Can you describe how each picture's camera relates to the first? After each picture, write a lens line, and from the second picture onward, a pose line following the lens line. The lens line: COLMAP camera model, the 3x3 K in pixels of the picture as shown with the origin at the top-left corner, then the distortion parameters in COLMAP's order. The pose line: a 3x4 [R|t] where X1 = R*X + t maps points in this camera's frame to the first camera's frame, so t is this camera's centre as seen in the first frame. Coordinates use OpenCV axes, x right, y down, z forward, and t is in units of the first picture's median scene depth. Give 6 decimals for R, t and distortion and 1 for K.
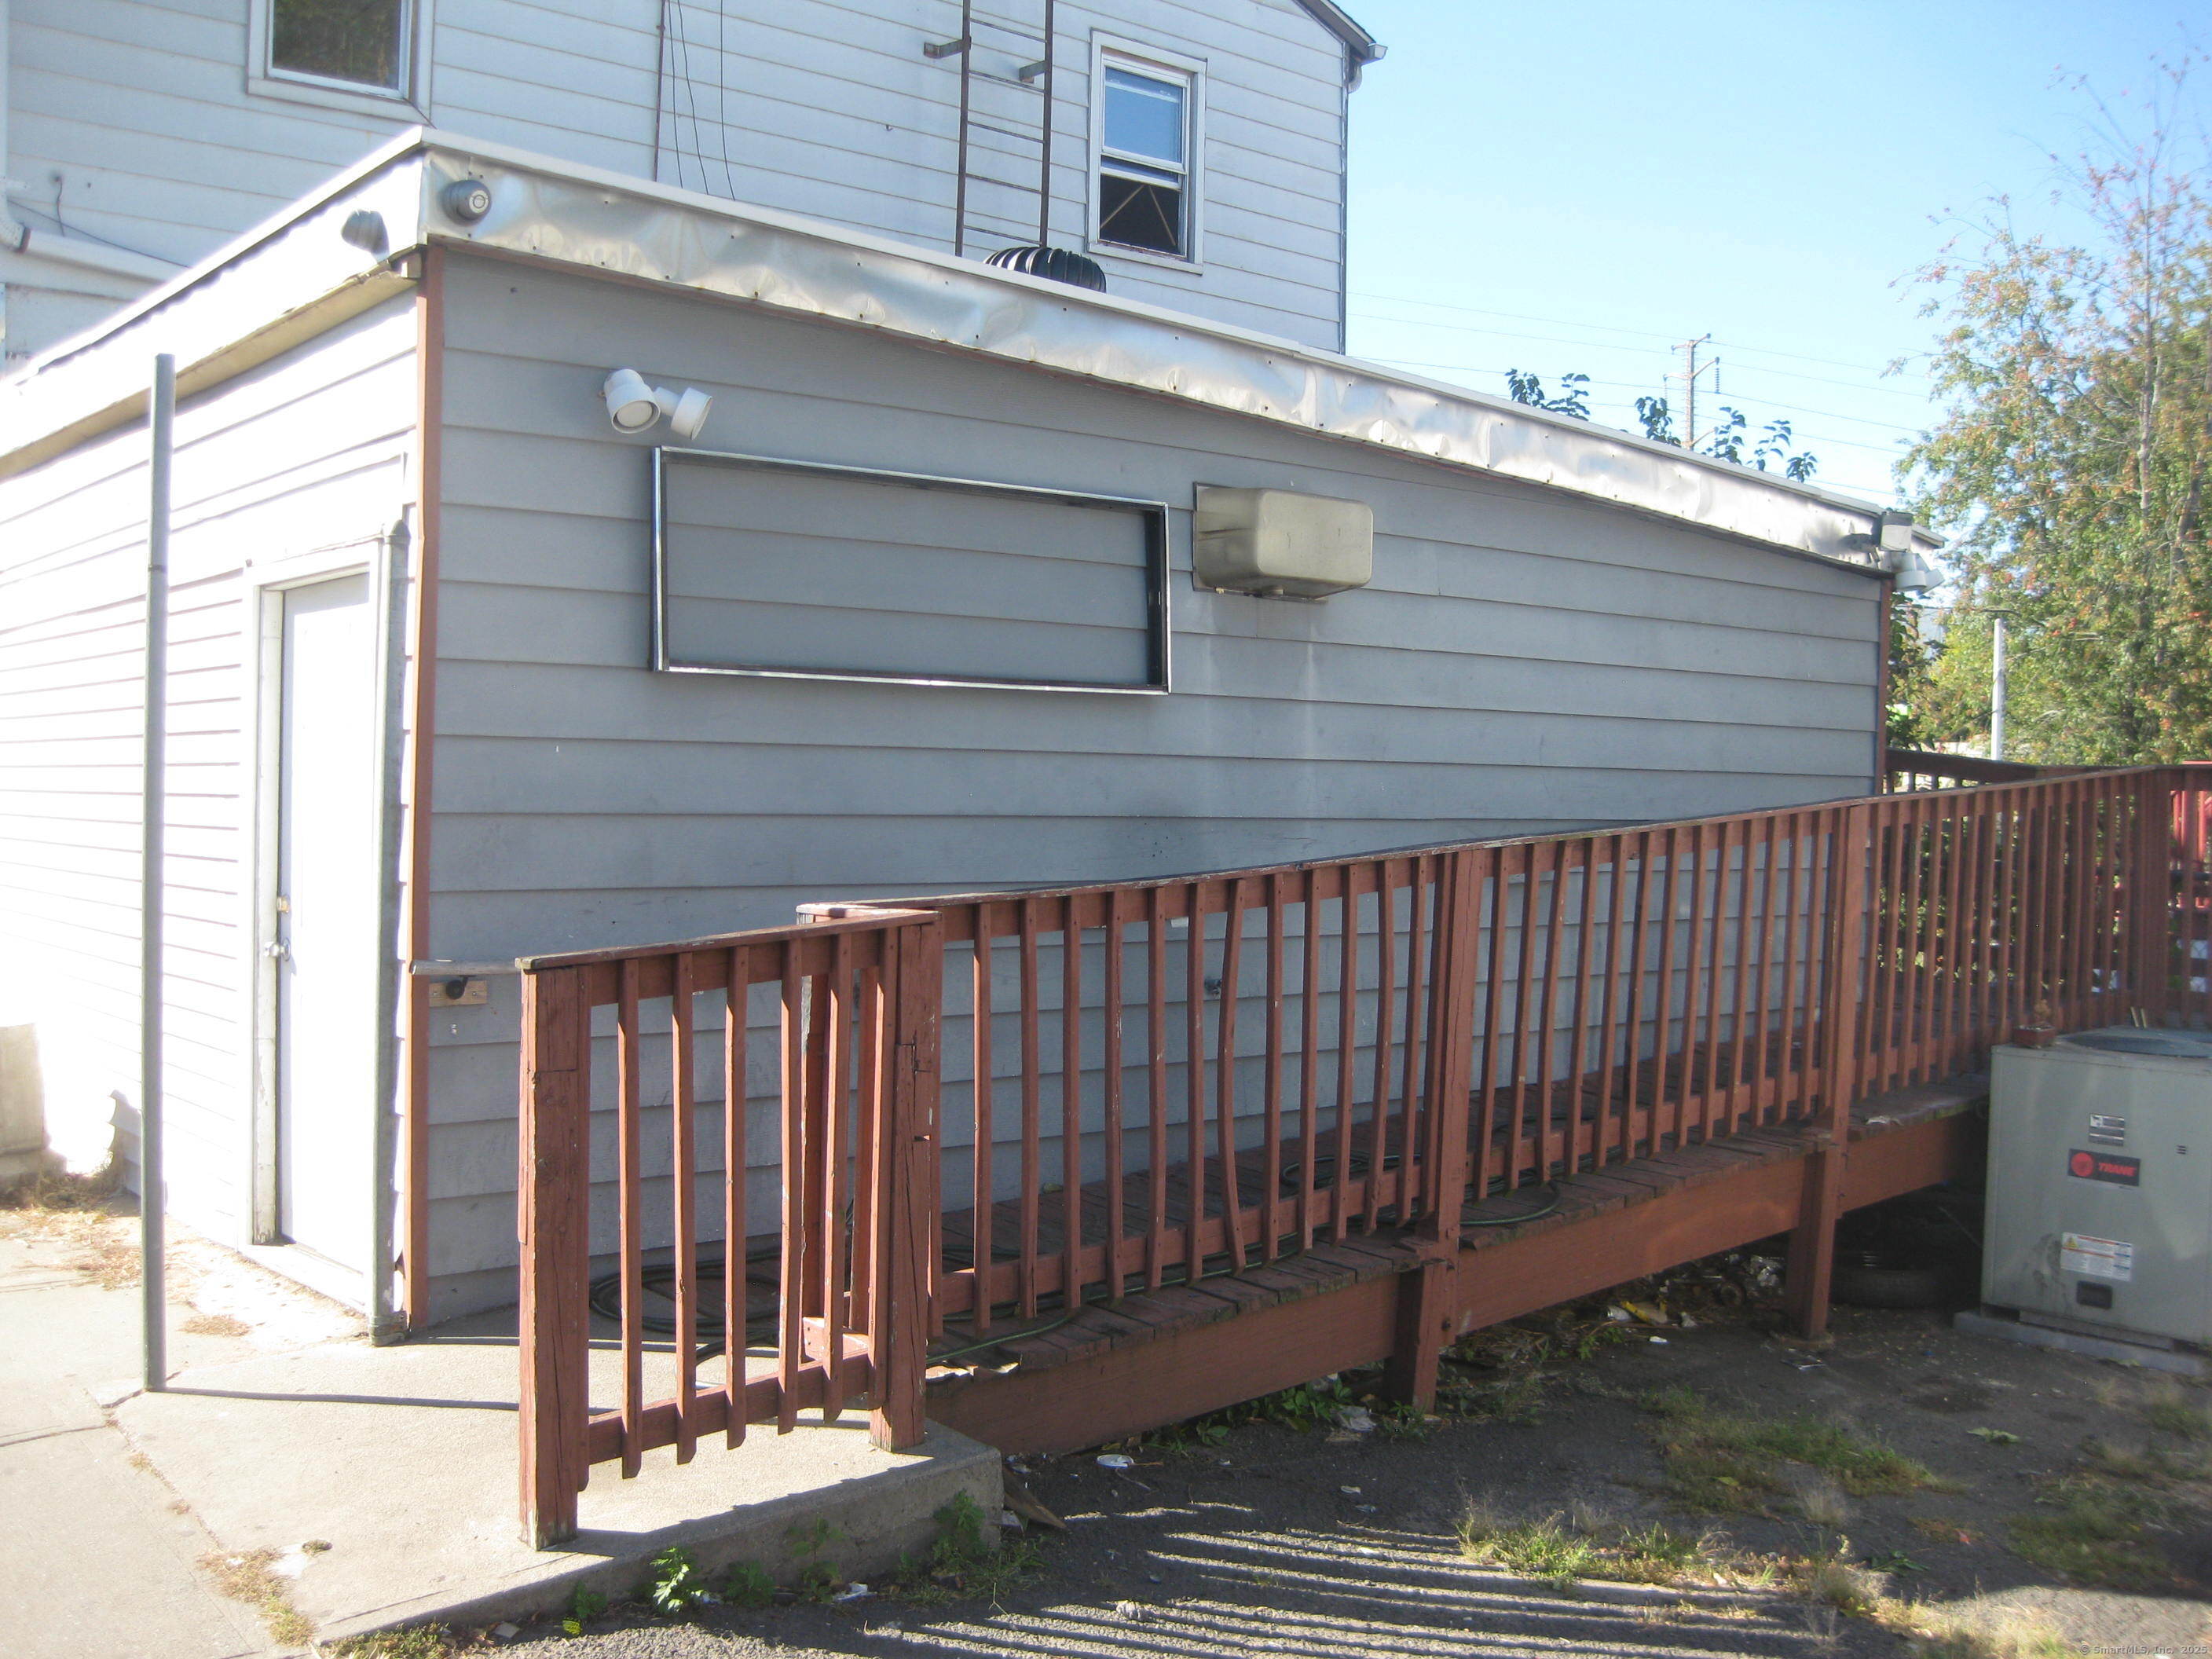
lens RADIAL K [[2220.8, 0, 1106.0], [0, 2220.8, 829.5], [0, 0, 1]] dist [-0.180480, 0.145413]
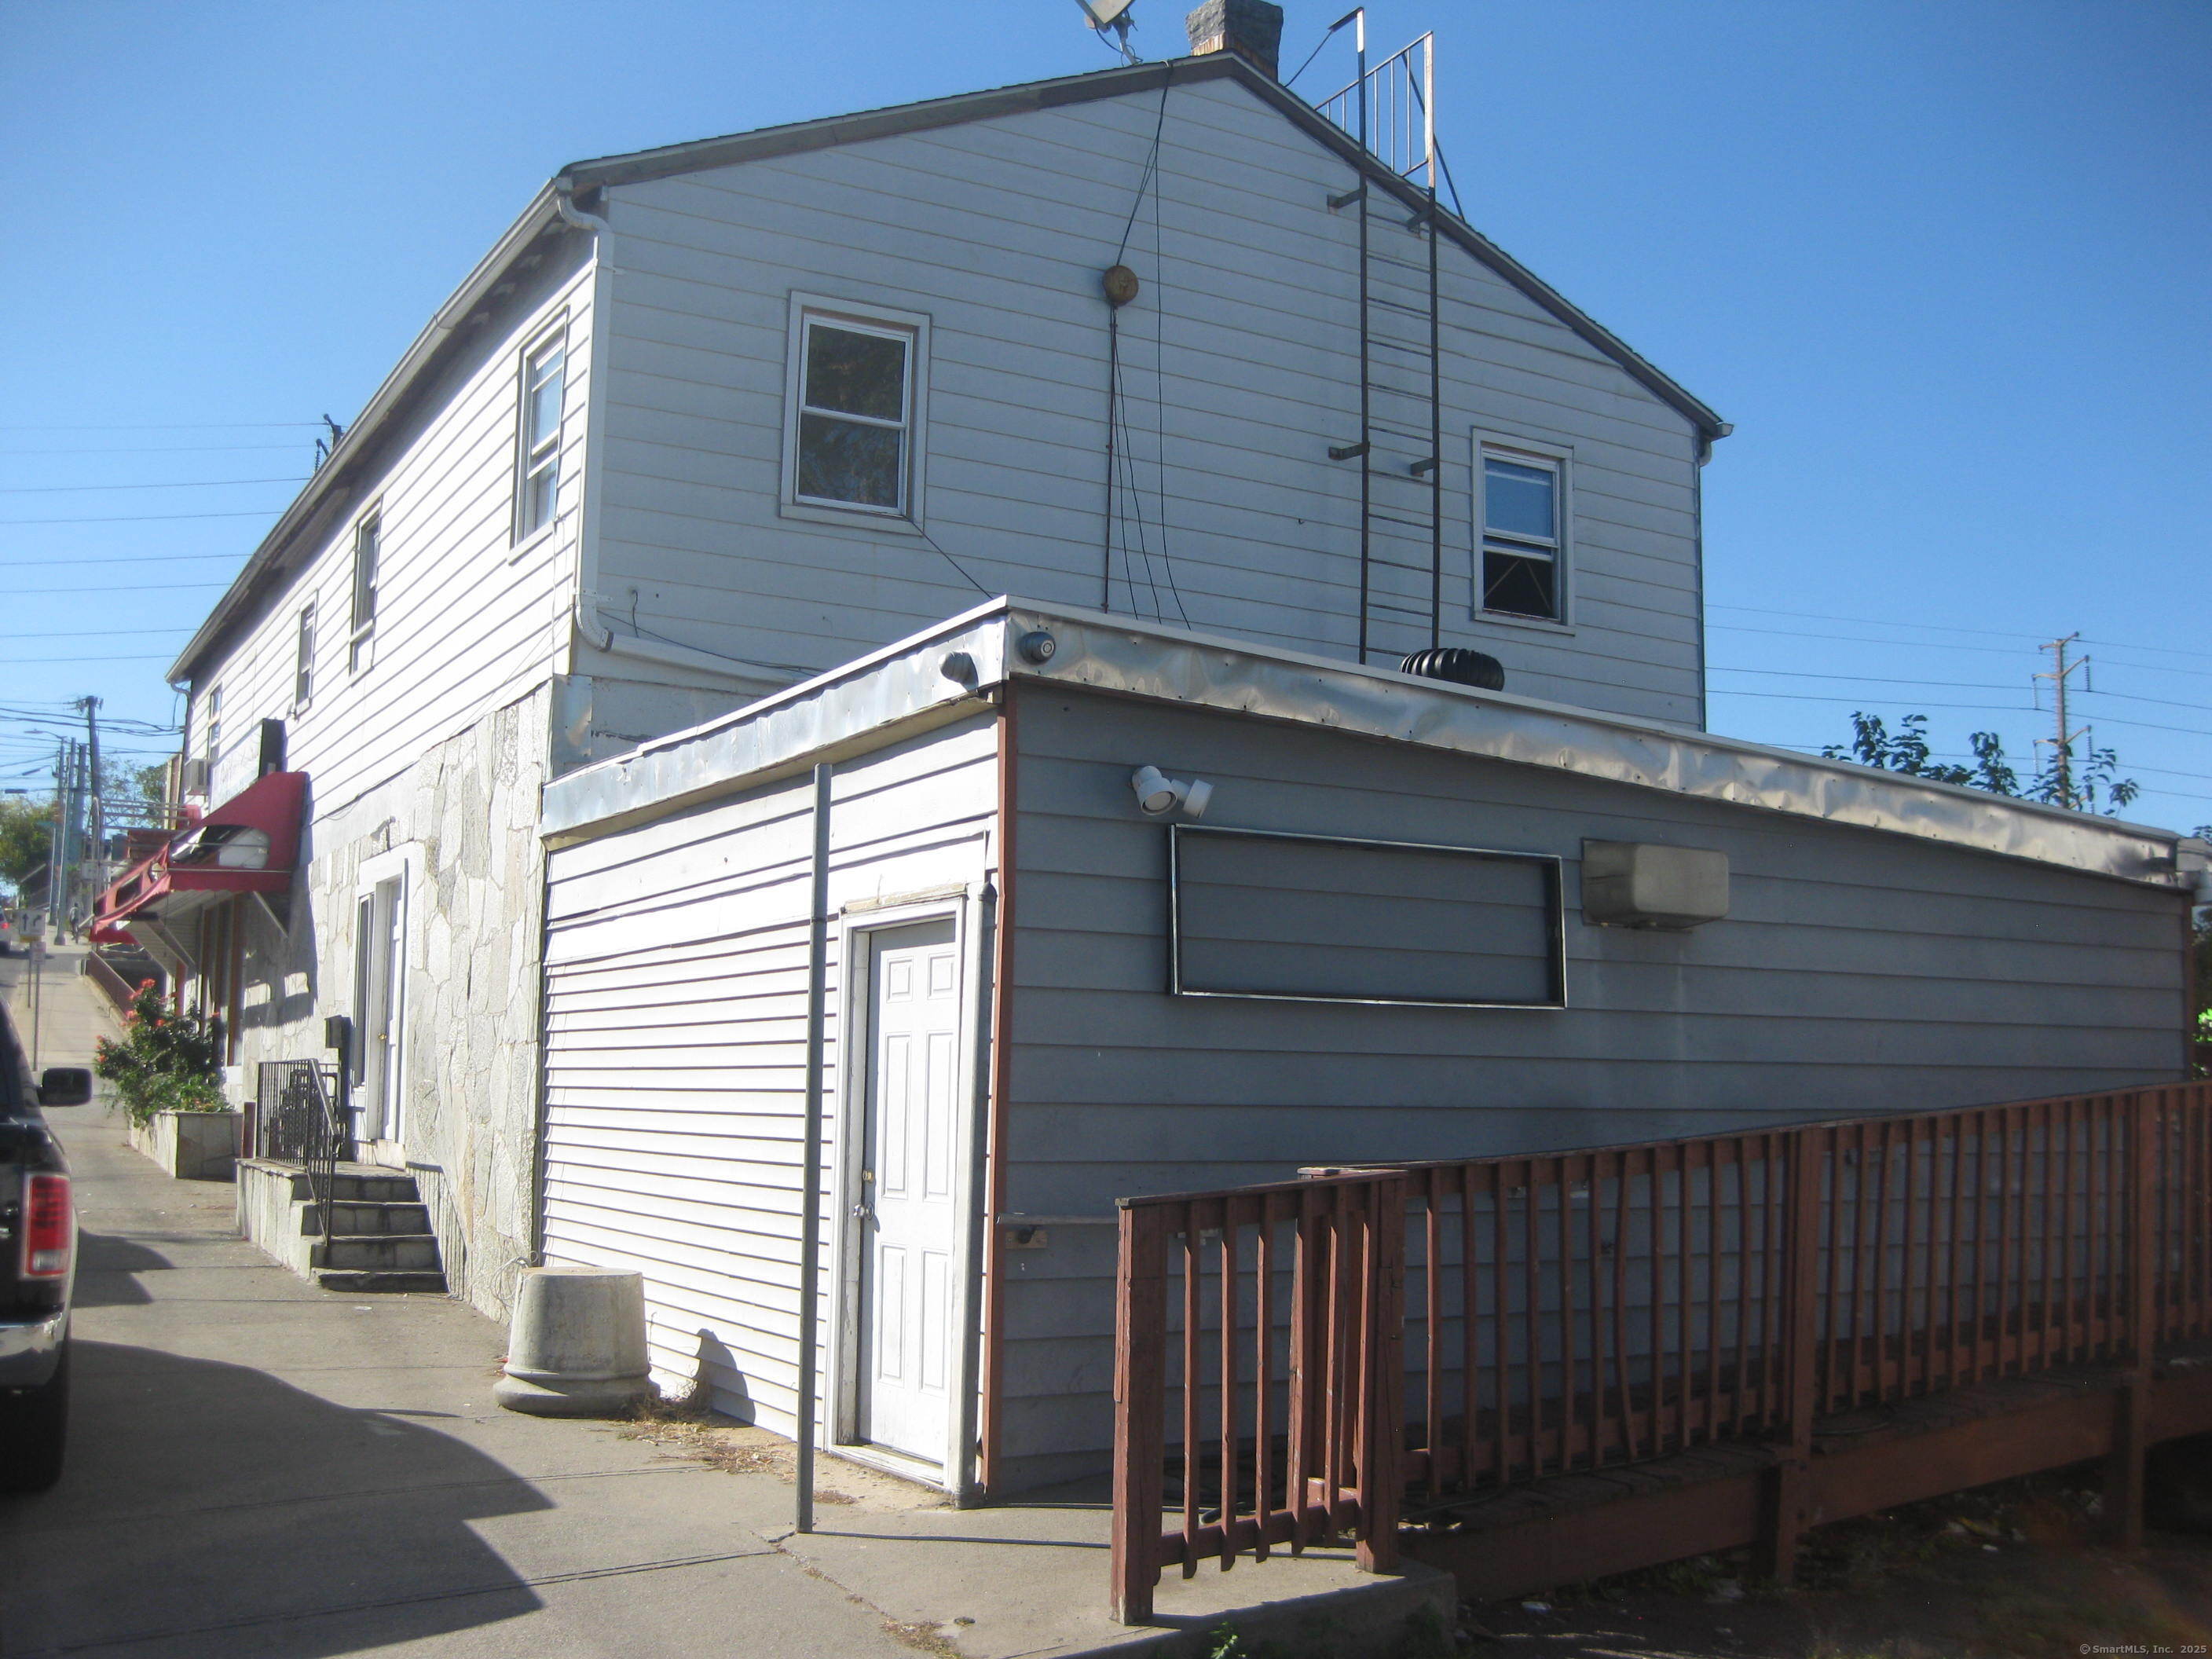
lens RADIAL K [[2220.8, 0, 1106.0], [0, 2220.8, 829.5], [0, 0, 1]] dist [-0.180480, 0.145413]
pose [[0.986364, -0.019442, -0.163429, -0.024579], [-0.003820, 0.990026, -0.140830, 0.015671], [0.164537, 0.139534, 0.976452, -0.290748]]
